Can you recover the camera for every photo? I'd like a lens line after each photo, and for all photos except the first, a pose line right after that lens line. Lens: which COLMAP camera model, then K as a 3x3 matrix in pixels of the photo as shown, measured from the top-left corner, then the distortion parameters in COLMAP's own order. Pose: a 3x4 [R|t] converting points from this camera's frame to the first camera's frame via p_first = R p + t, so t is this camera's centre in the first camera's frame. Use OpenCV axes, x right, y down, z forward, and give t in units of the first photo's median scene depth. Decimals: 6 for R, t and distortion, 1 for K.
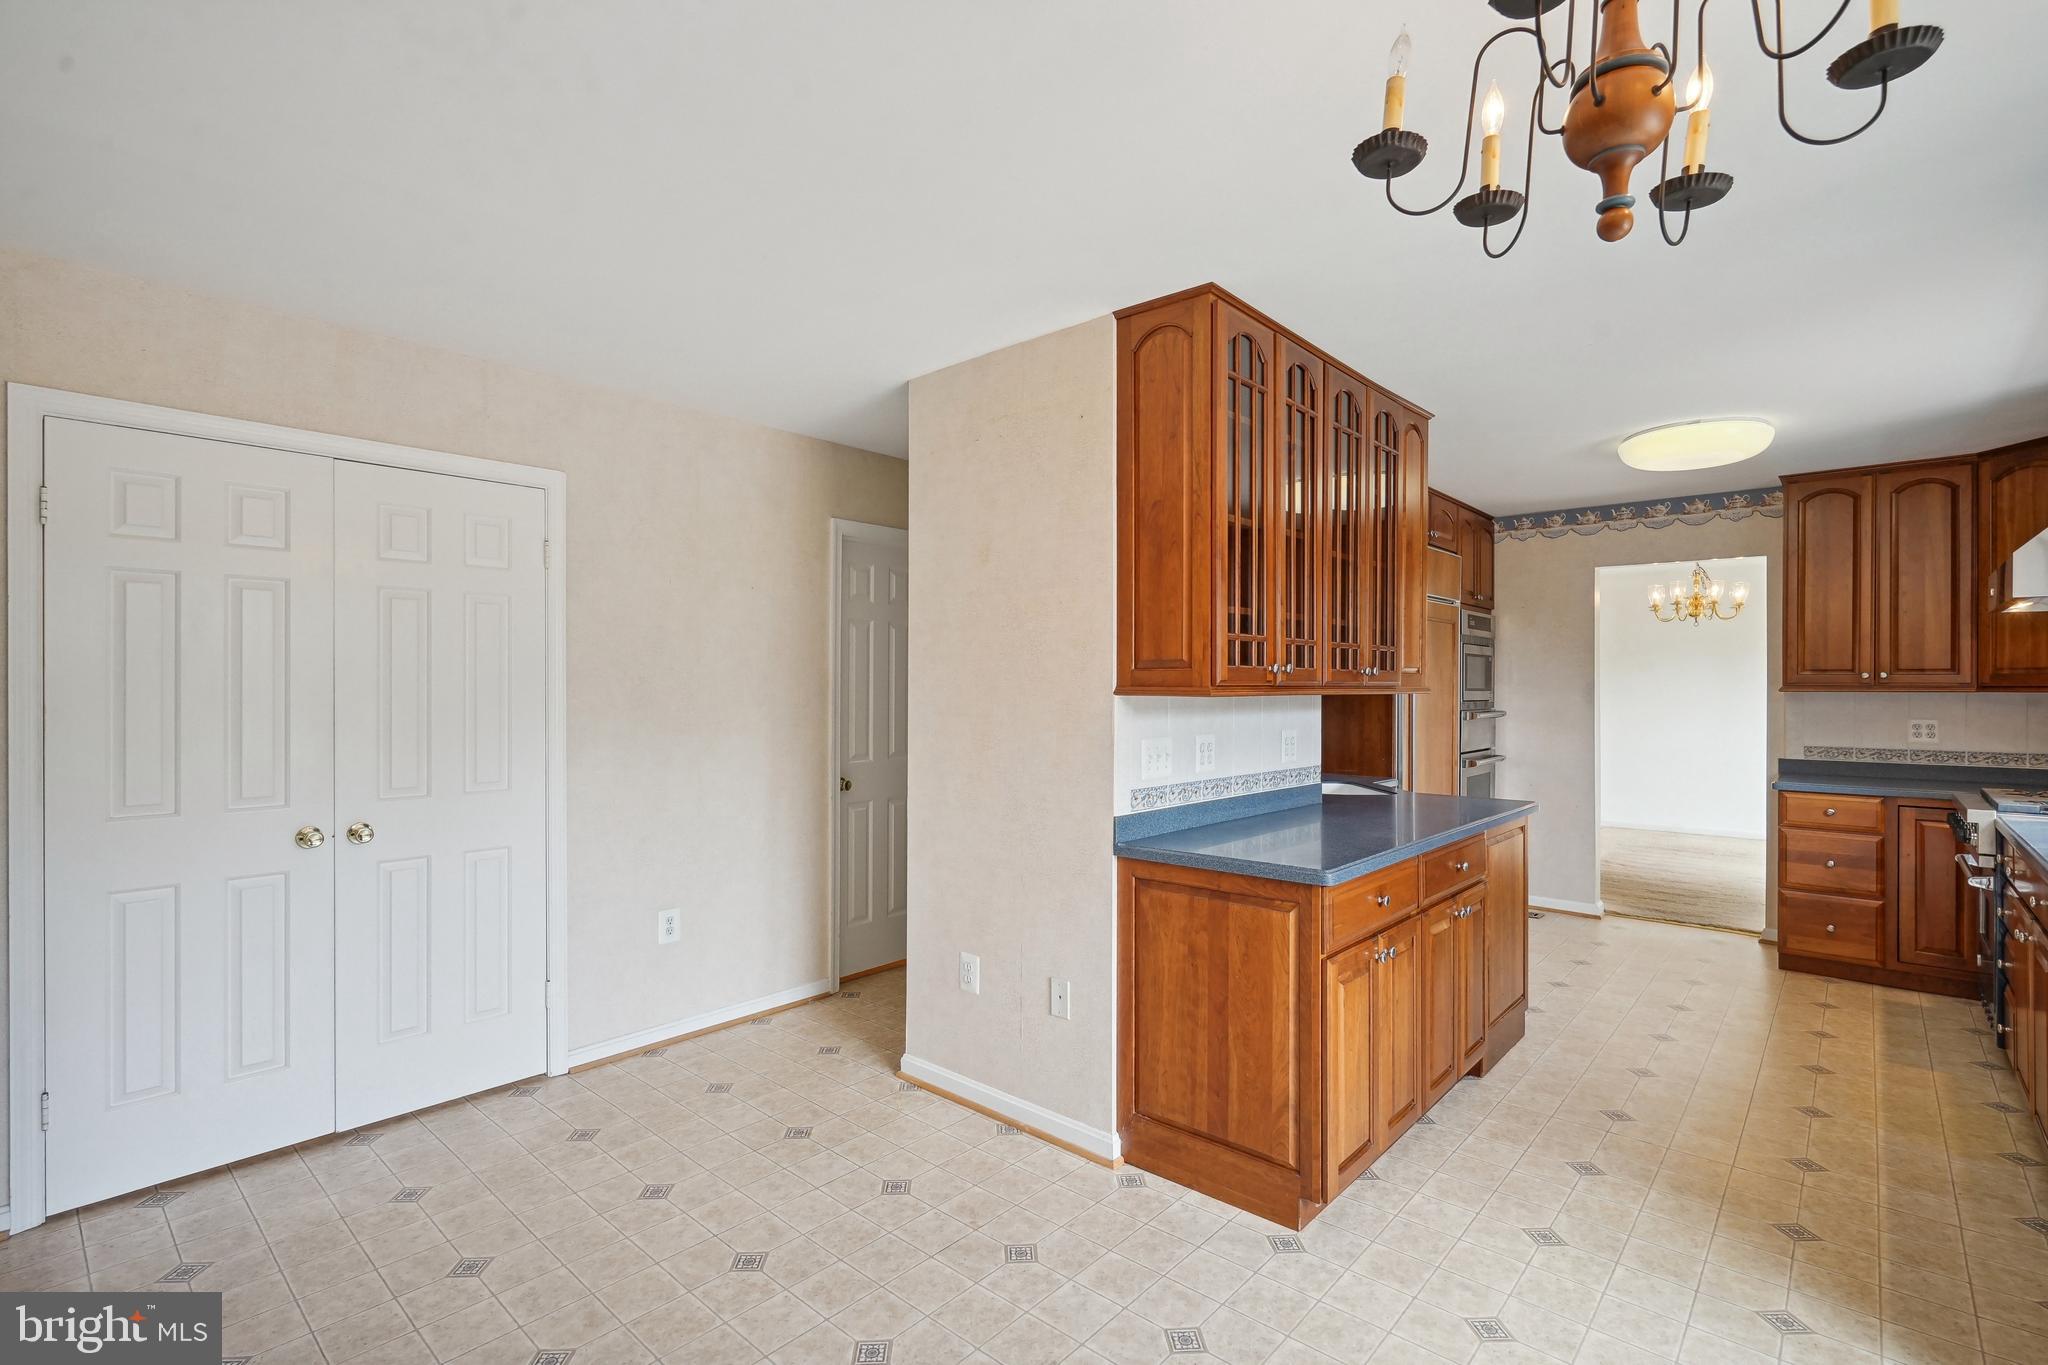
lens RADIAL K [[943.8, 0, 1009.7], [0, 943.8, 682.5], [0, 0, 1]] dist [-0.004314, 0.001982]
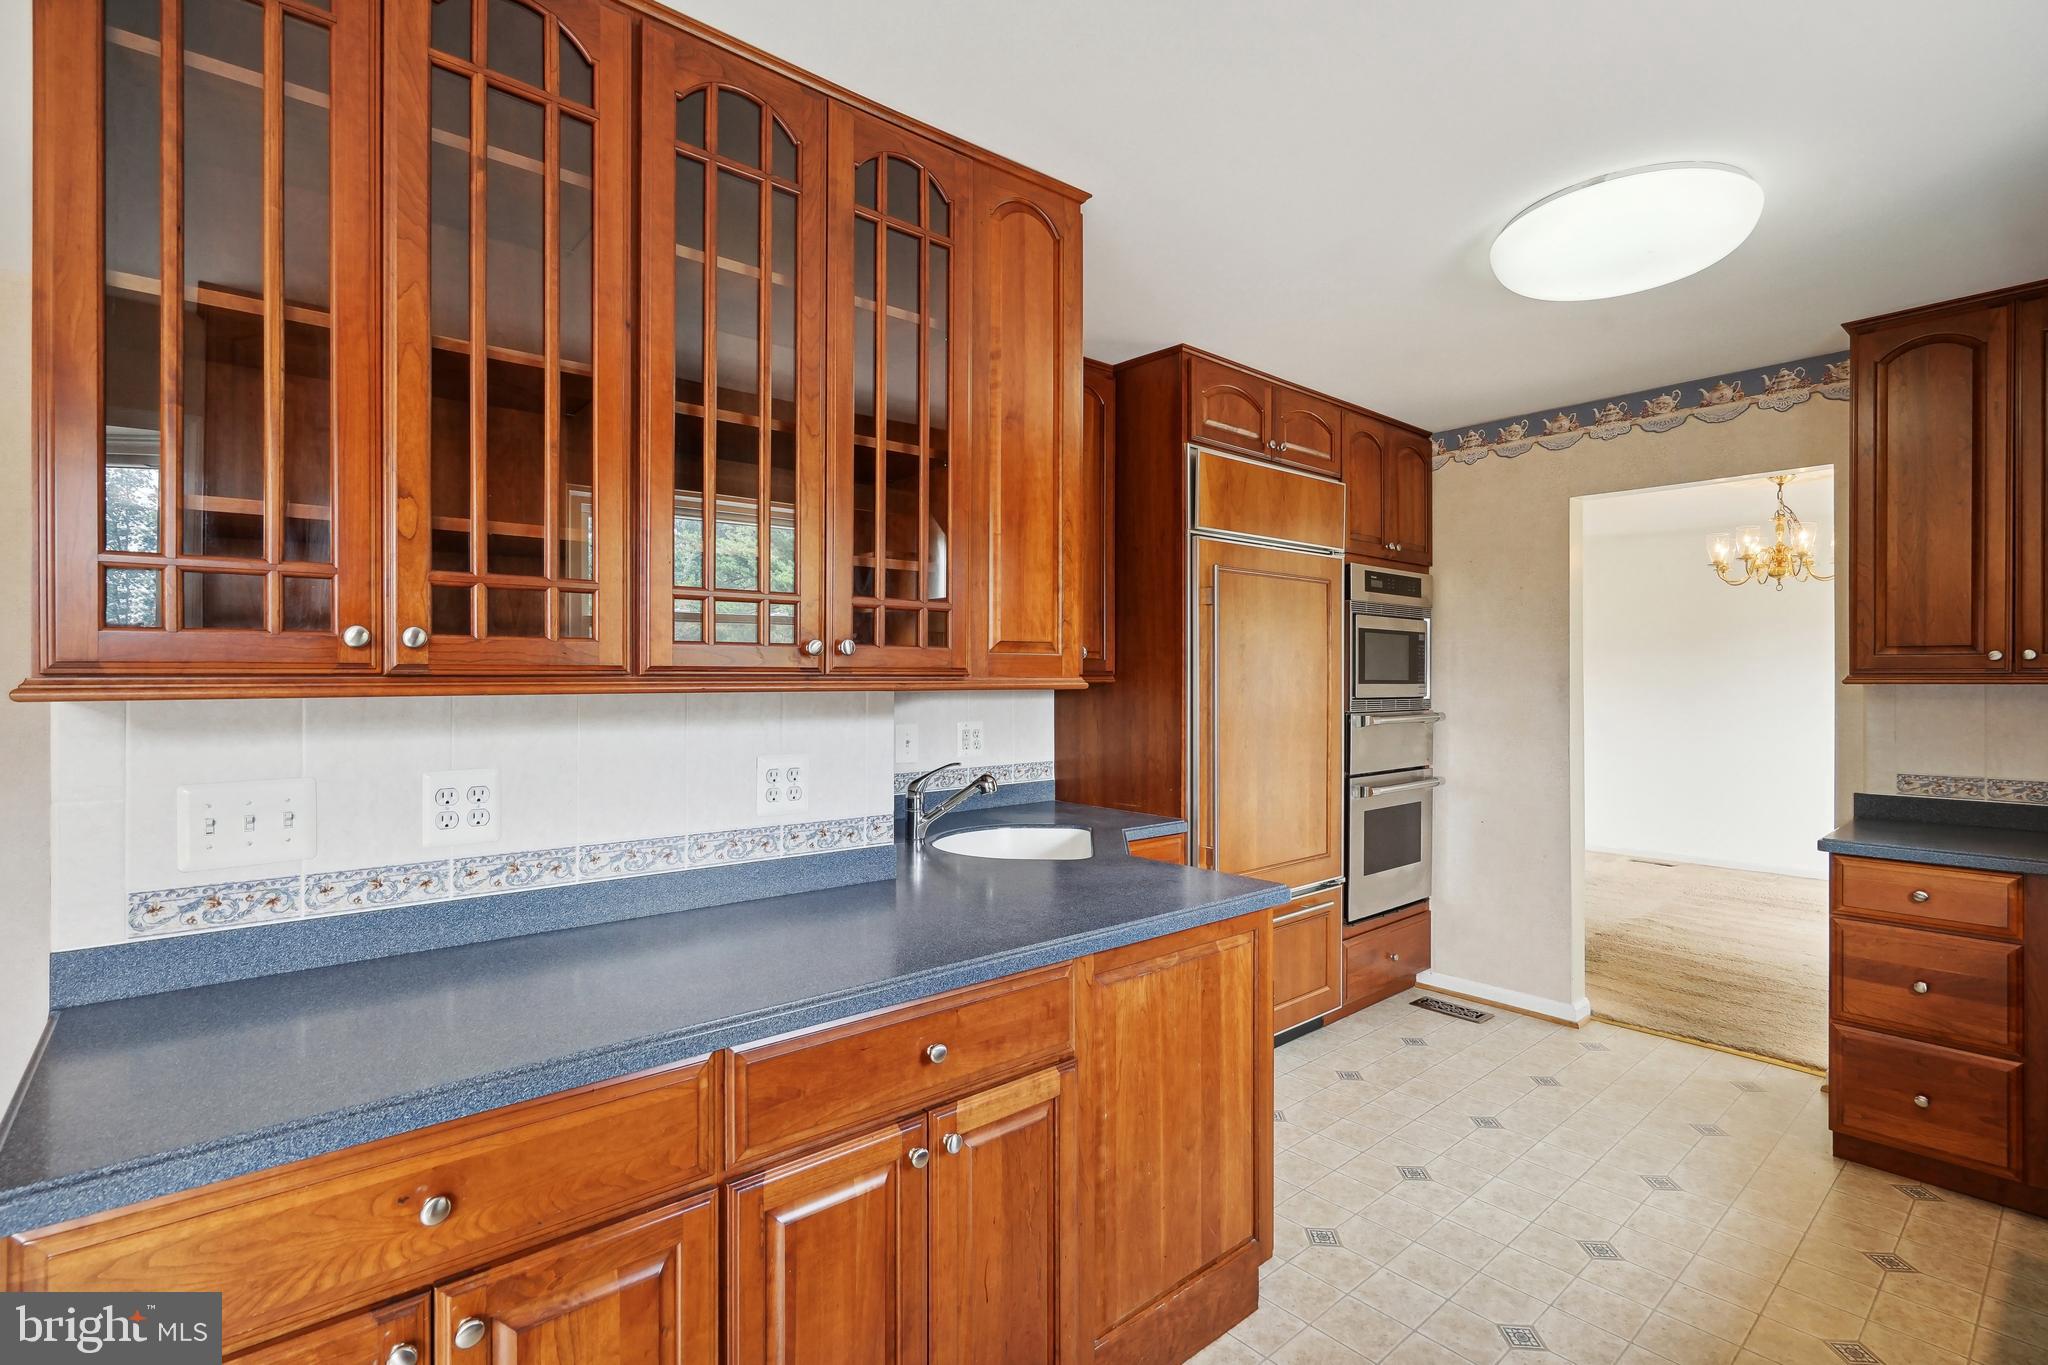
lens RADIAL K [[943.8, 0, 1024.0], [0, 943.8, 674.9], [0, 0, 1]] dist [-0.004314, 0.001982]
pose [[0.992019, -0.003636, -0.126035, 0.502507], [0.003508, 0.999993, -0.001237, 0.003903], [0.126039, 0.000785, 0.992025, 0.454924]]
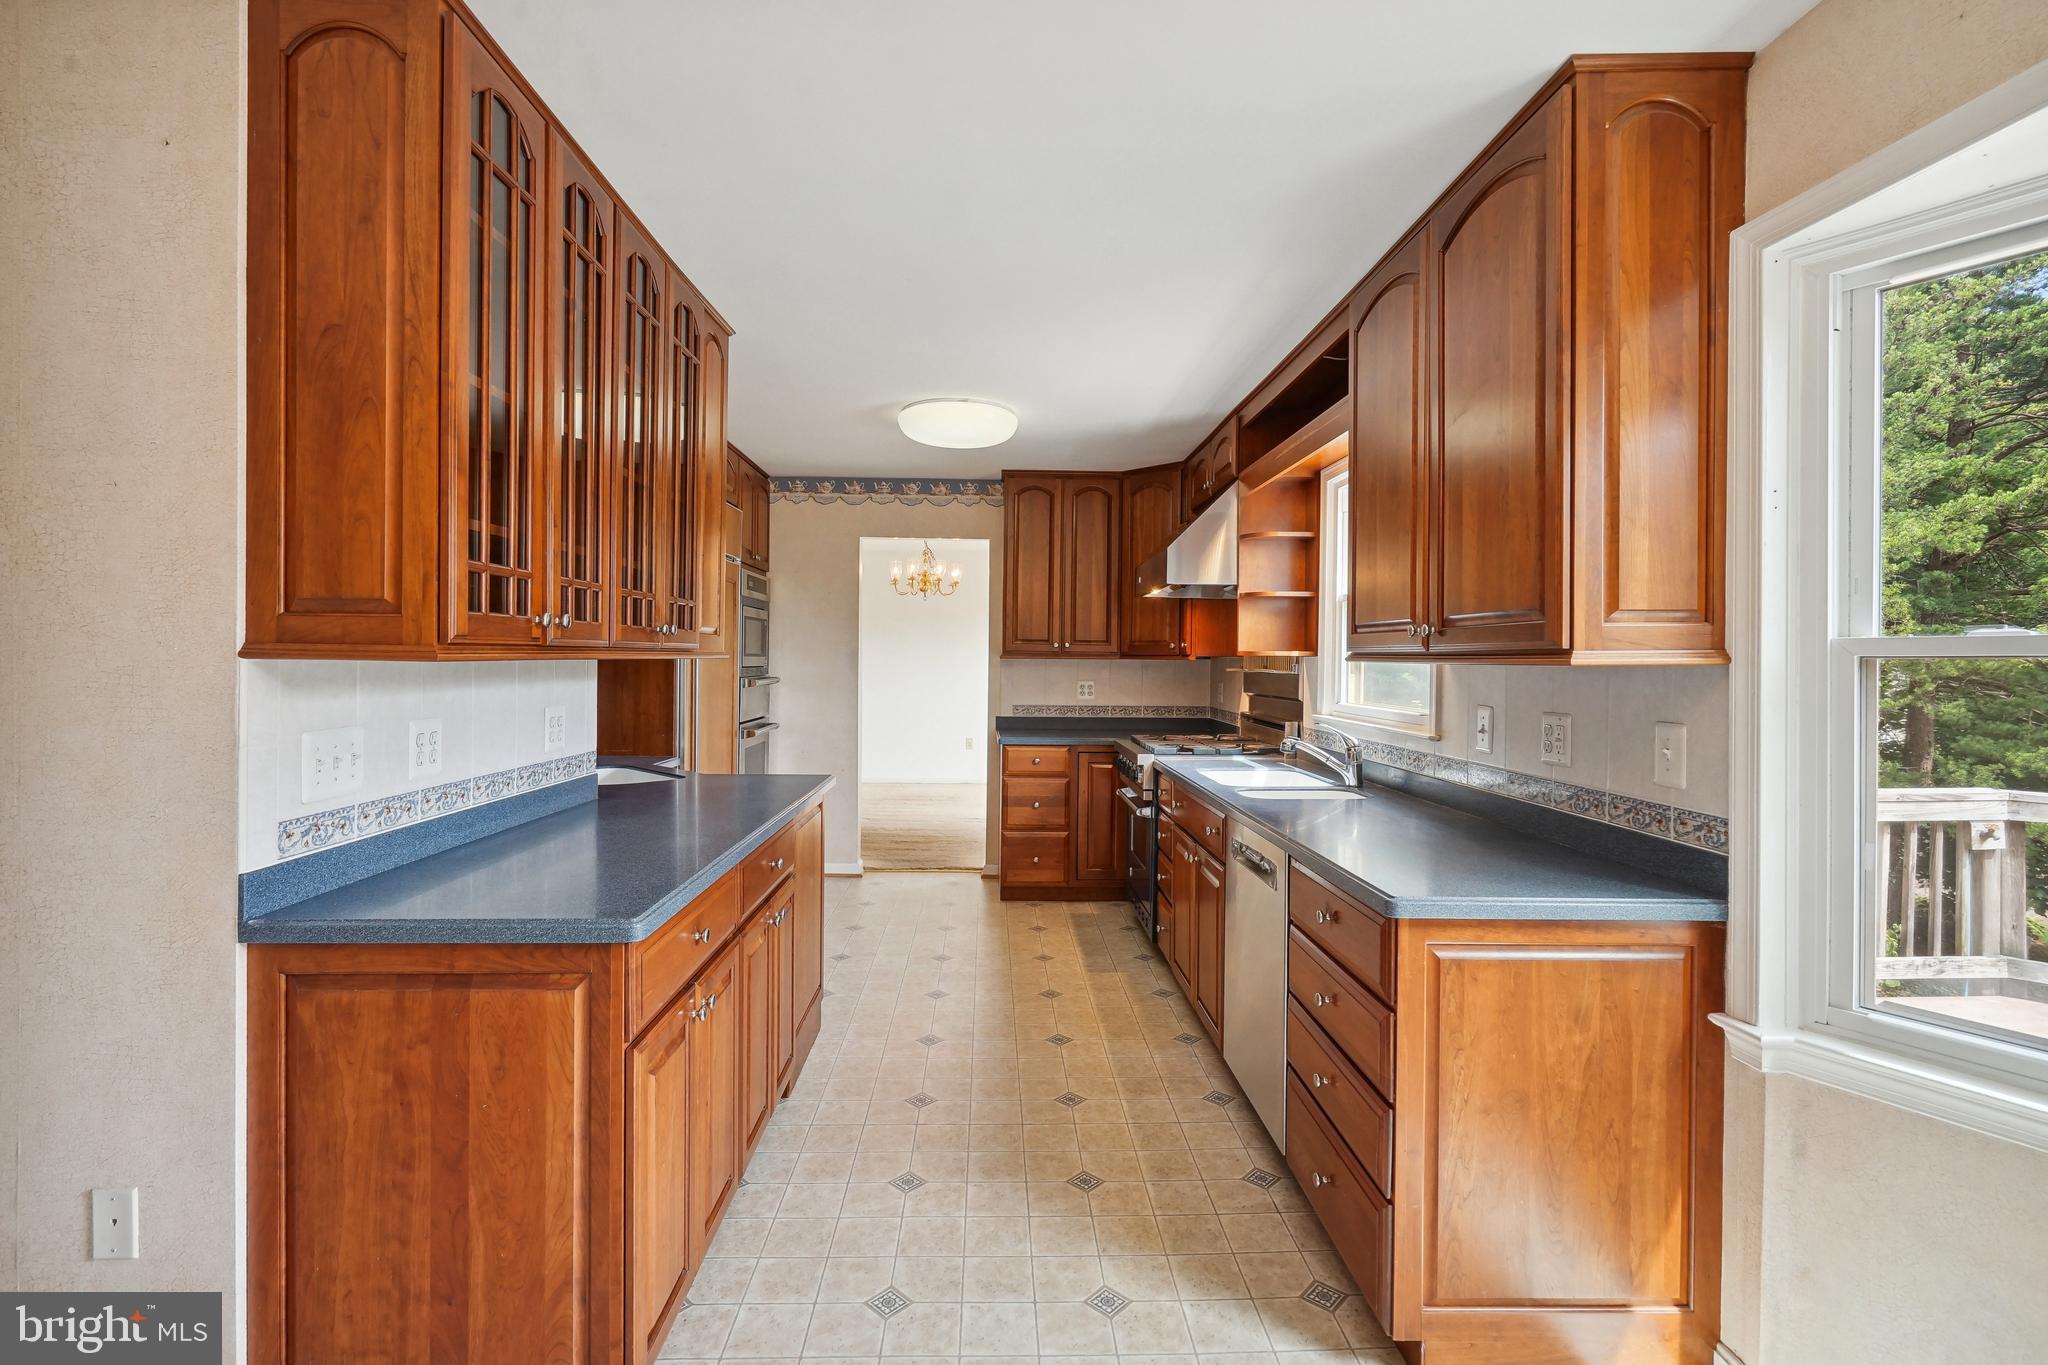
lens RADIAL K [[943.8, 0, 1007.6], [0, 943.8, 665.5], [0, 0, 1]] dist [-0.004314, 0.001982]
pose [[0.724803, -0.001004, 0.688955, 0.042966], [-0.011435, 0.999844, 0.013488, 0.003886], [-0.688861, -0.017655, 0.724678, 0.216031]]
